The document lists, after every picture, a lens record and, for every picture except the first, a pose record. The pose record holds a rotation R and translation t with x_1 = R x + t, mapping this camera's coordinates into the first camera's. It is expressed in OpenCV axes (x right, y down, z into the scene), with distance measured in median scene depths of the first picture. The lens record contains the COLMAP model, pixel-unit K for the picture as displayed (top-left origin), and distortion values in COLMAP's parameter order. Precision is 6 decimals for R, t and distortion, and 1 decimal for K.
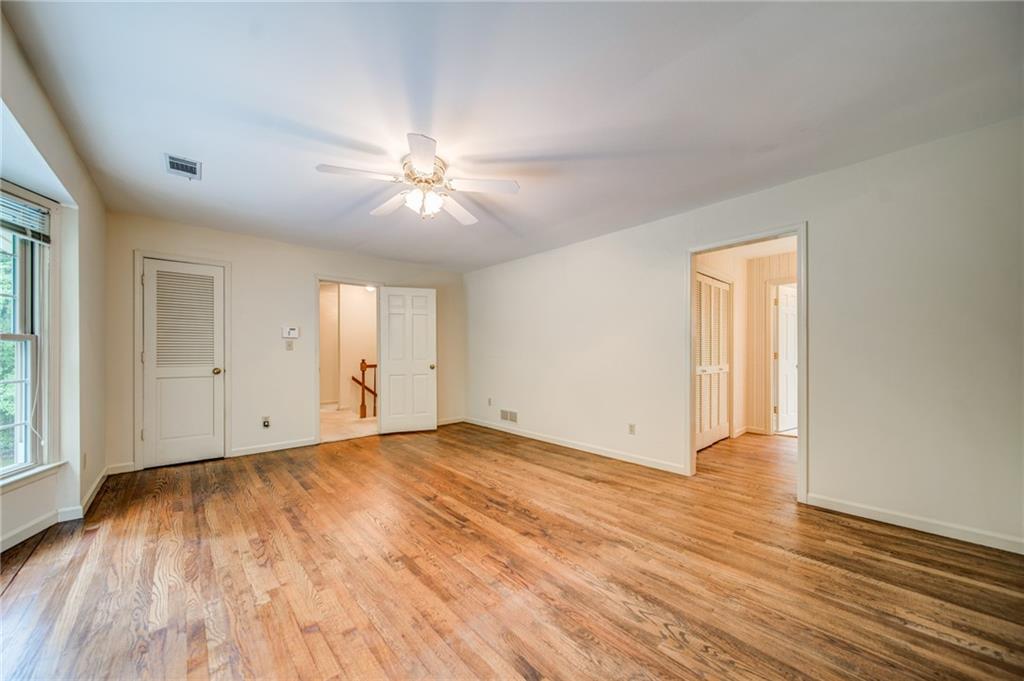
lens RADIAL K [[361.6, 0, 516.5], [0, 361.6, 353.5], [0, 0, 1]] dist [-0.001941, -0.000913]
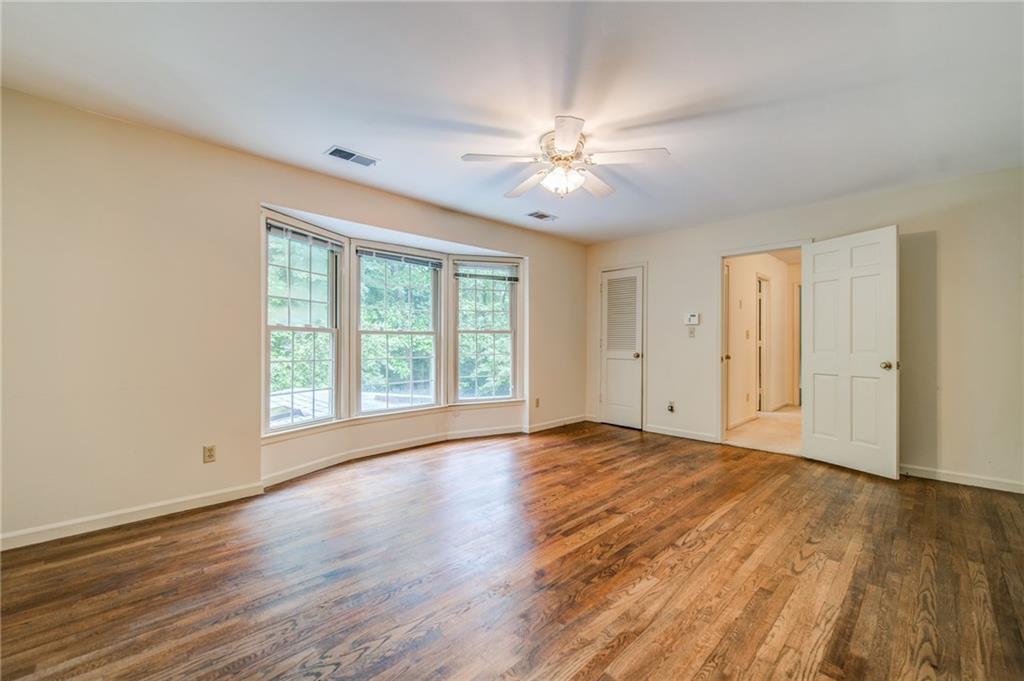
lens RADIAL K [[425.9, 0, 510.2], [0, 425.9, 337.8], [0, 0, 1]] dist [-0.000145, -0.001206]
pose [[0.028384, -0.006203, -0.999578, 0.769456], [-0.004101, 0.999972, -0.006322, 0.001783], [0.999589, 0.004278, 0.028358, 0.744719]]
